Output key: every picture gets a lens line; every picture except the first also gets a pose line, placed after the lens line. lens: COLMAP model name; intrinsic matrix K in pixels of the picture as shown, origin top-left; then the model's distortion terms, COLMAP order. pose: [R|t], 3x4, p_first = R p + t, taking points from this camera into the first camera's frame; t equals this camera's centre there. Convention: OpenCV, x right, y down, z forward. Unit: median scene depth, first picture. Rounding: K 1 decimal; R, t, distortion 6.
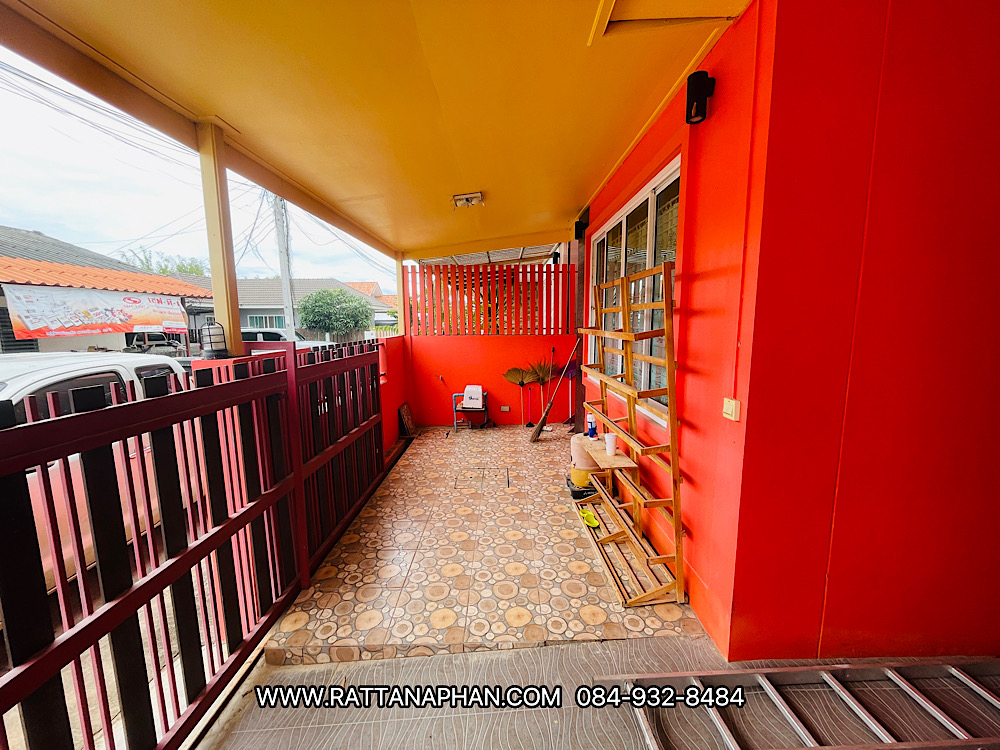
lens RADIAL K [[429.4, 0, 483.9], [0, 429.4, 380.1], [0, 0, 1]] dist [-0.004636, 0.000937]
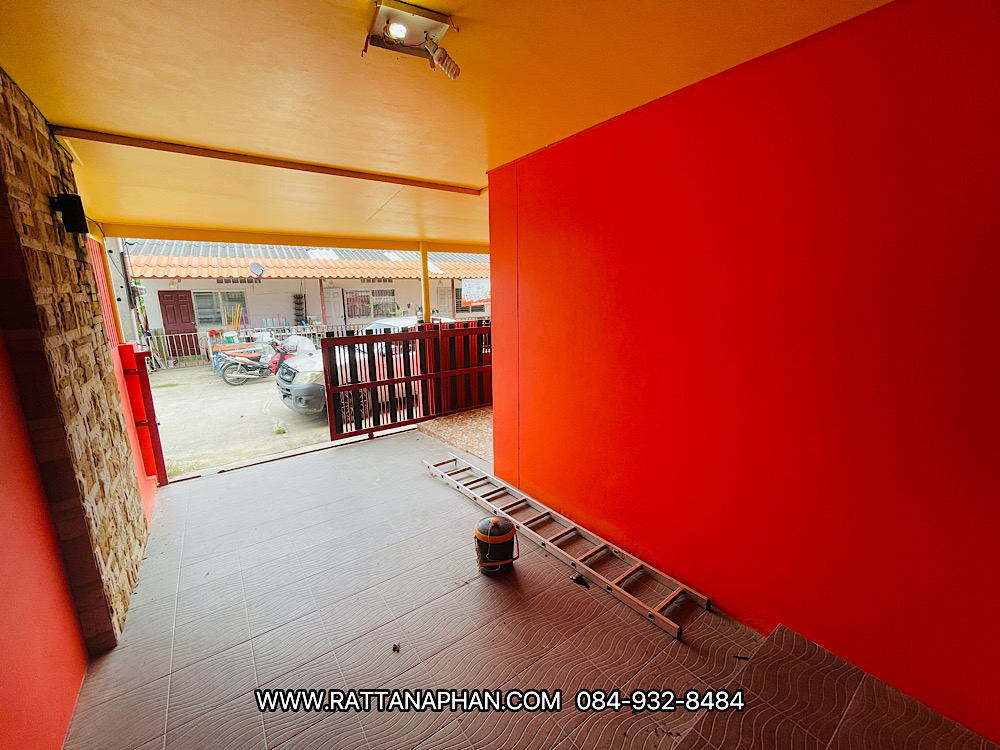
lens RADIAL K [[403.3, 0, 500.6], [0, 403.3, 378.1], [0, 0, 1]] dist [-0.004370, -0.000041]
pose [[0.596679, 0.170623, -0.784131, 1.804121], [-0.096550, 0.985301, 0.140927, -0.124073], [0.796650, -0.008381, 0.604382, -0.206294]]
